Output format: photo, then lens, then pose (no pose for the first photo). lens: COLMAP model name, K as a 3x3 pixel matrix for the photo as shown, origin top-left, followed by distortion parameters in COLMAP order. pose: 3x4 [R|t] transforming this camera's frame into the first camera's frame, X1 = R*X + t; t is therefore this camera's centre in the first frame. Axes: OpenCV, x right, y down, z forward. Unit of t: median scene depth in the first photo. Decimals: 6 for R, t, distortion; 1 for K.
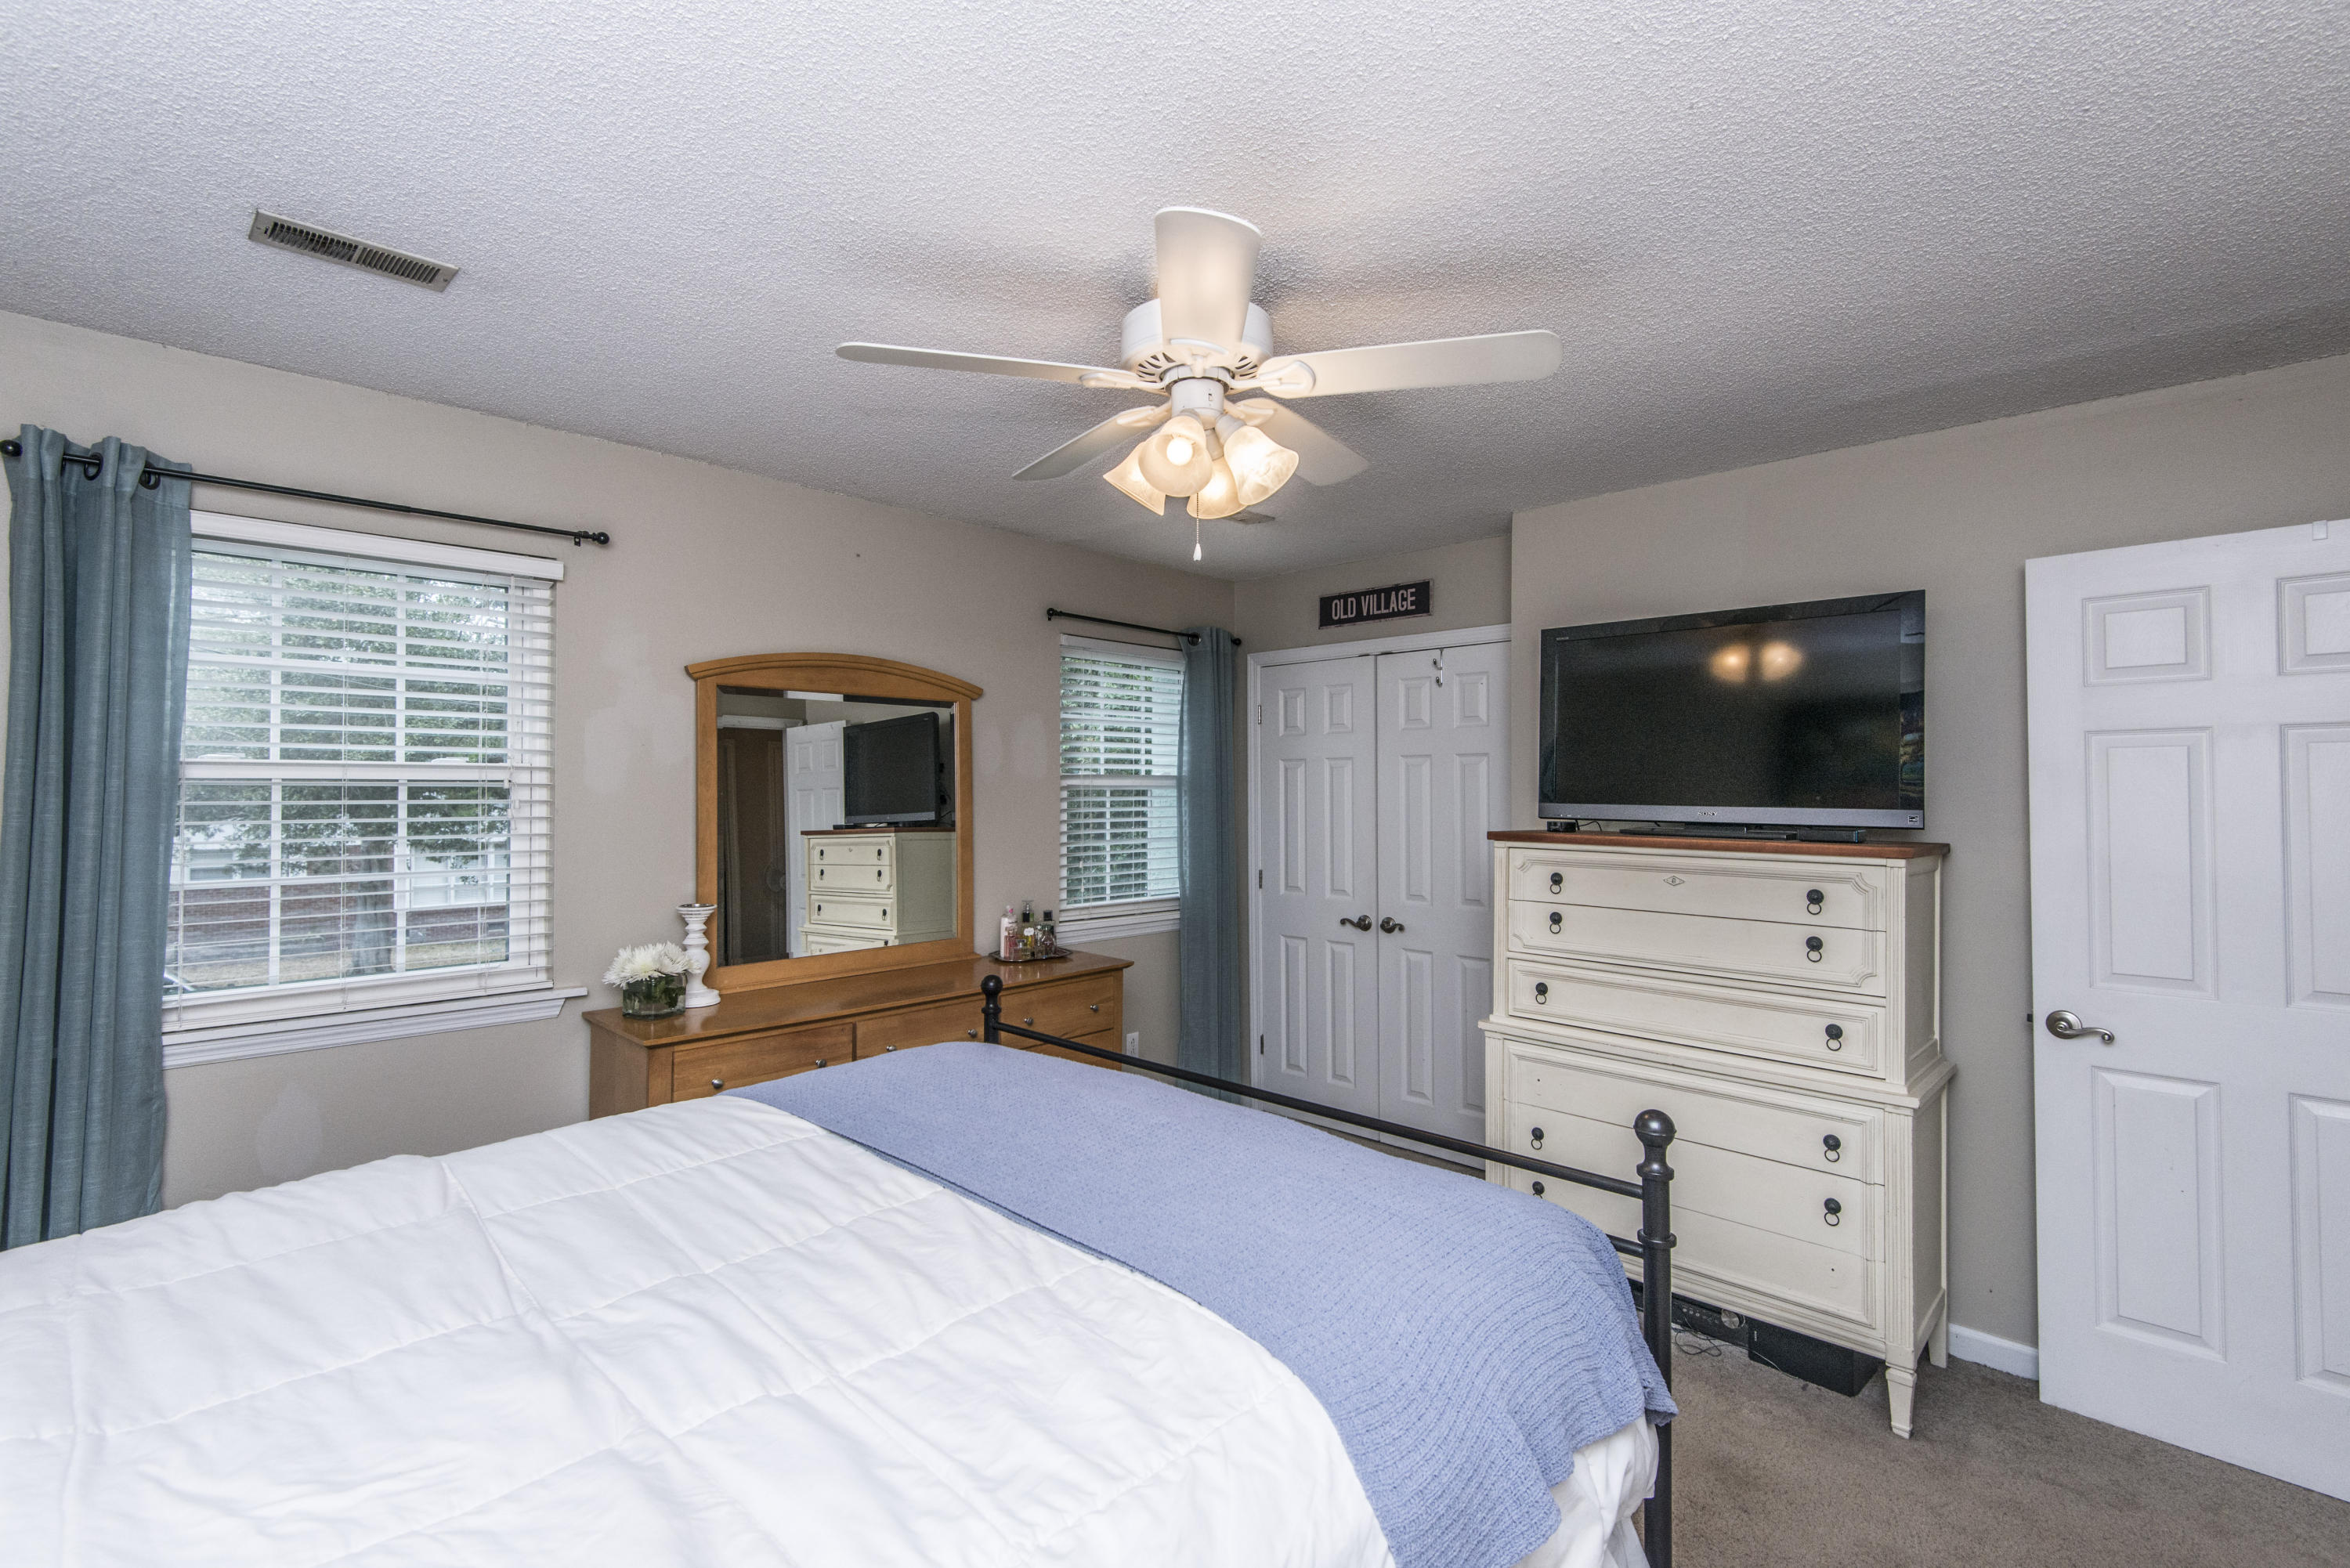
lens RADIAL K [[1051.3, 0, 1180.8], [0, 1051.3, 773.5], [0, 0, 1]] dist [0.038703, -0.021481]
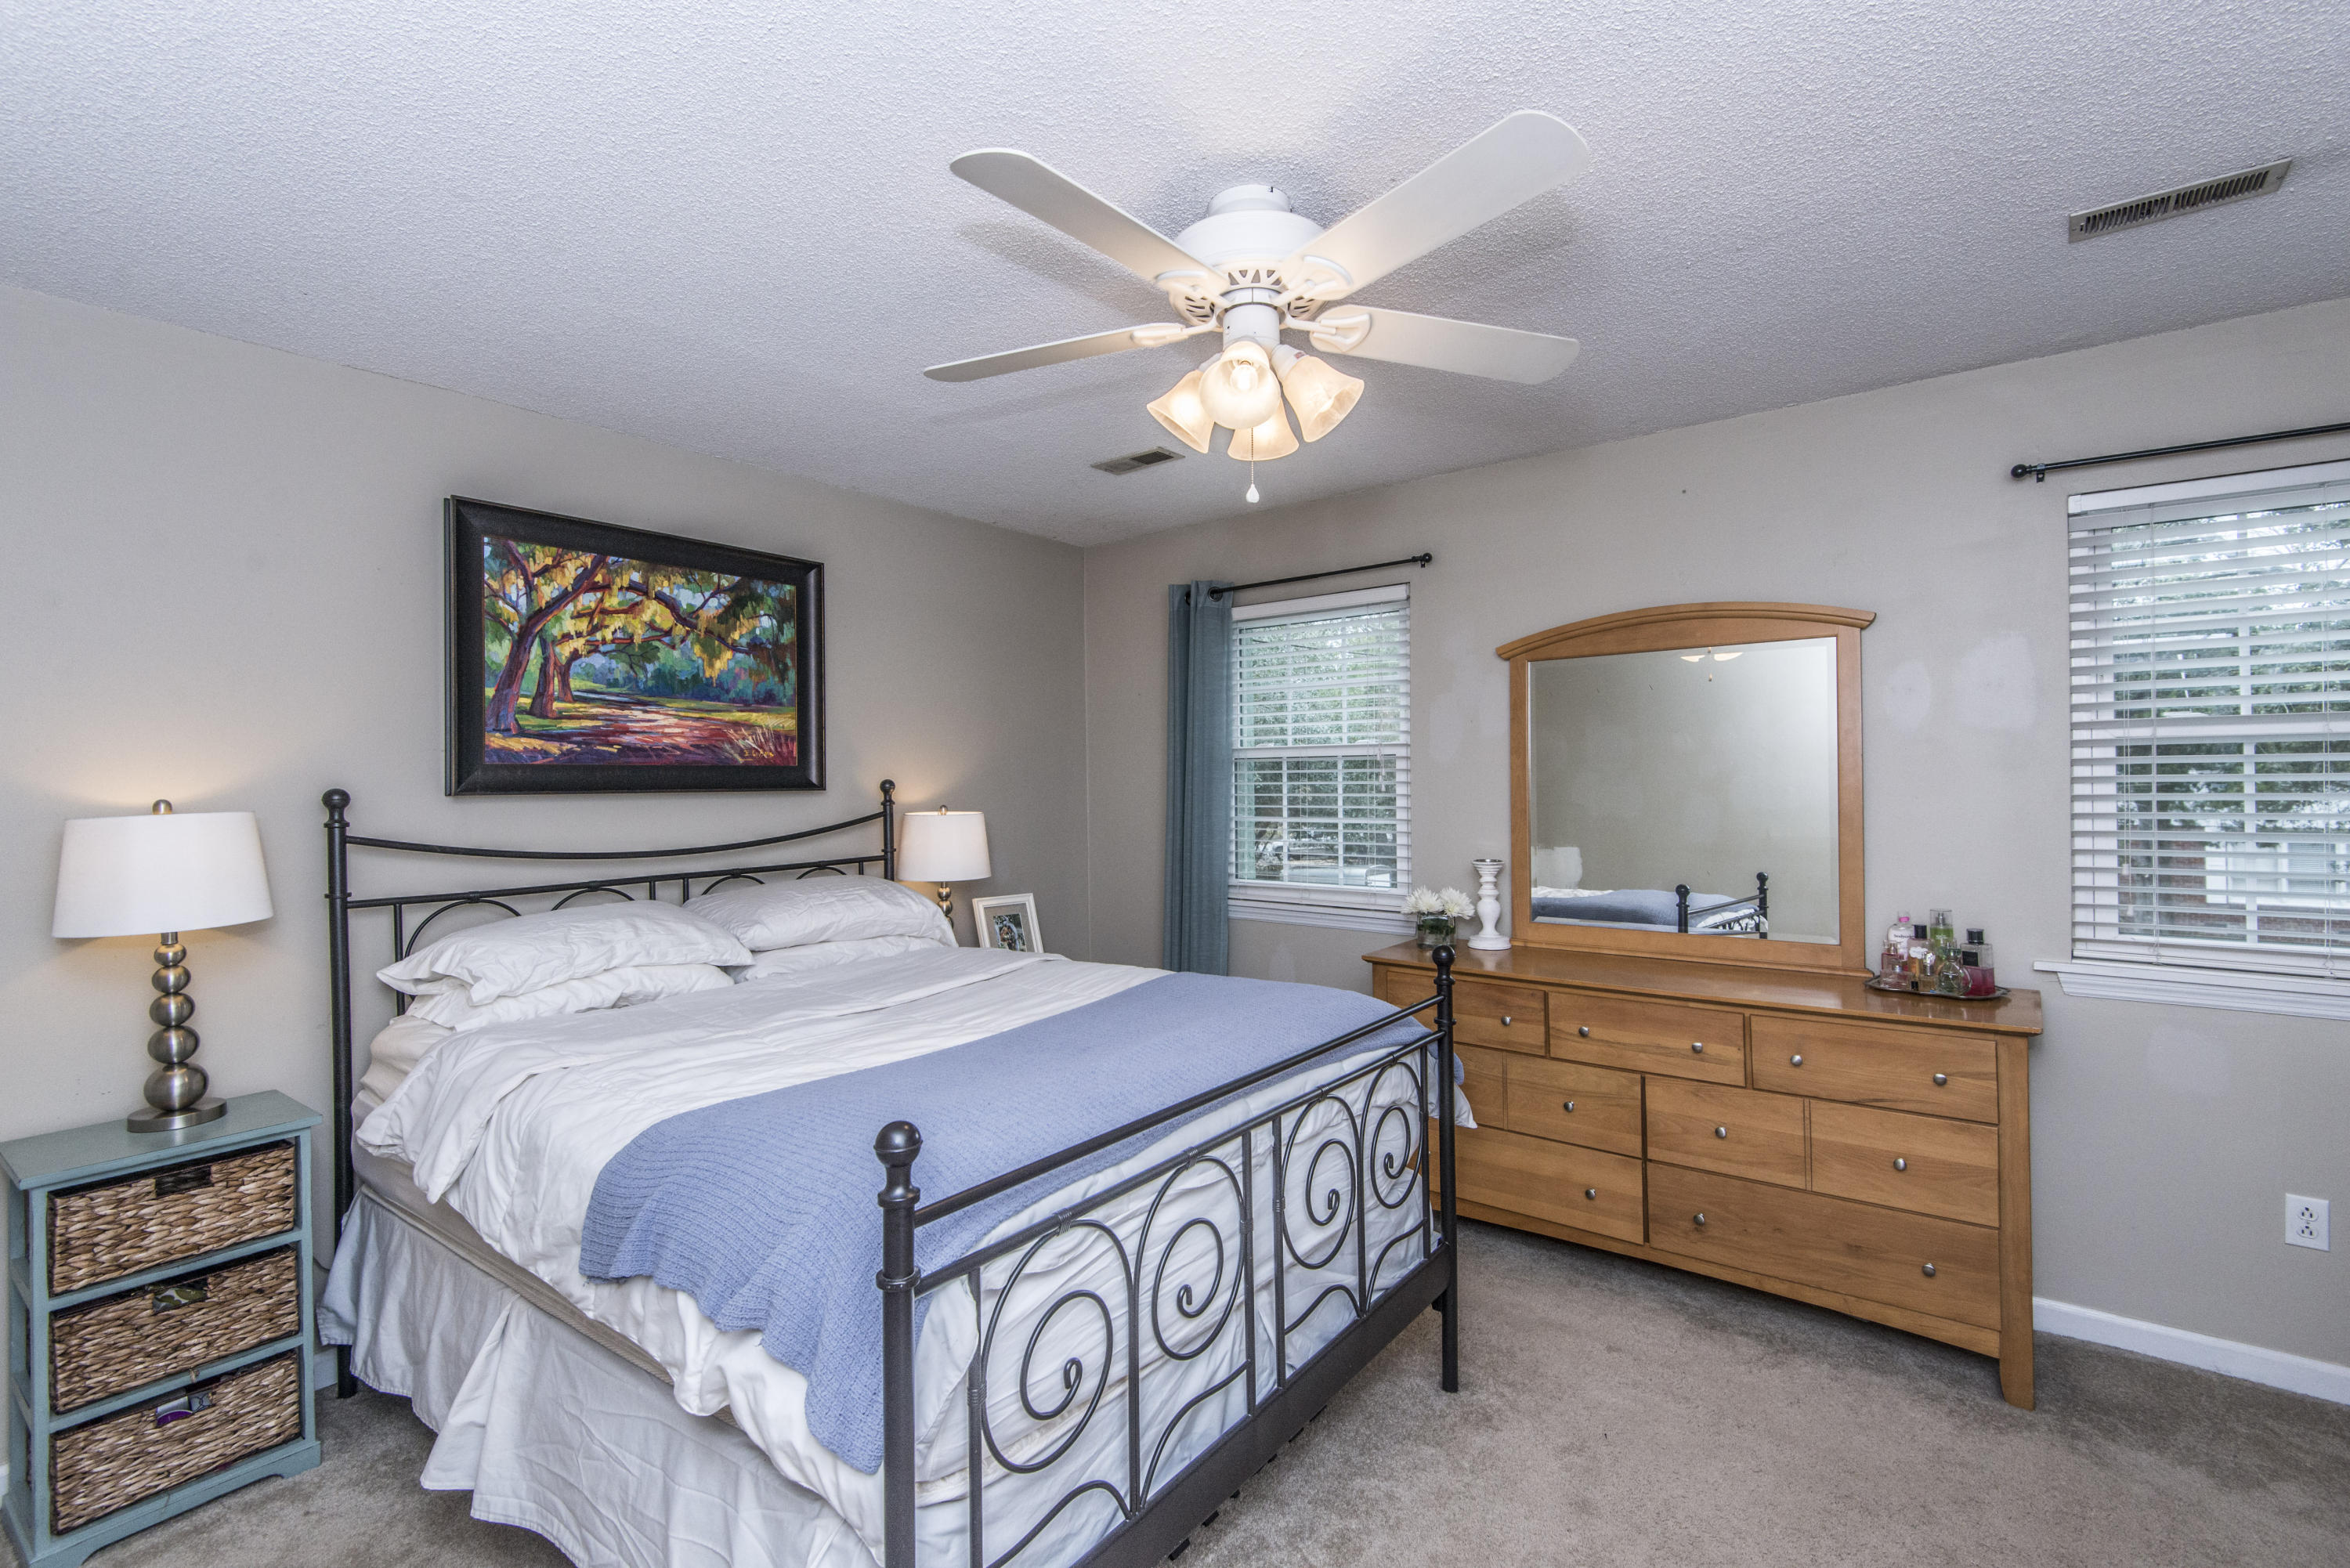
lens RADIAL K [[1051.3, 0, 1180.8], [0, 1051.3, 773.5], [0, 0, 1]] dist [0.038703, -0.021481]
pose [[0.114310, -0.016209, -0.993313, 0.546212], [0.019518, 0.999711, -0.014067, 0.037106], [0.993253, -0.017779, 0.114594, 0.480256]]
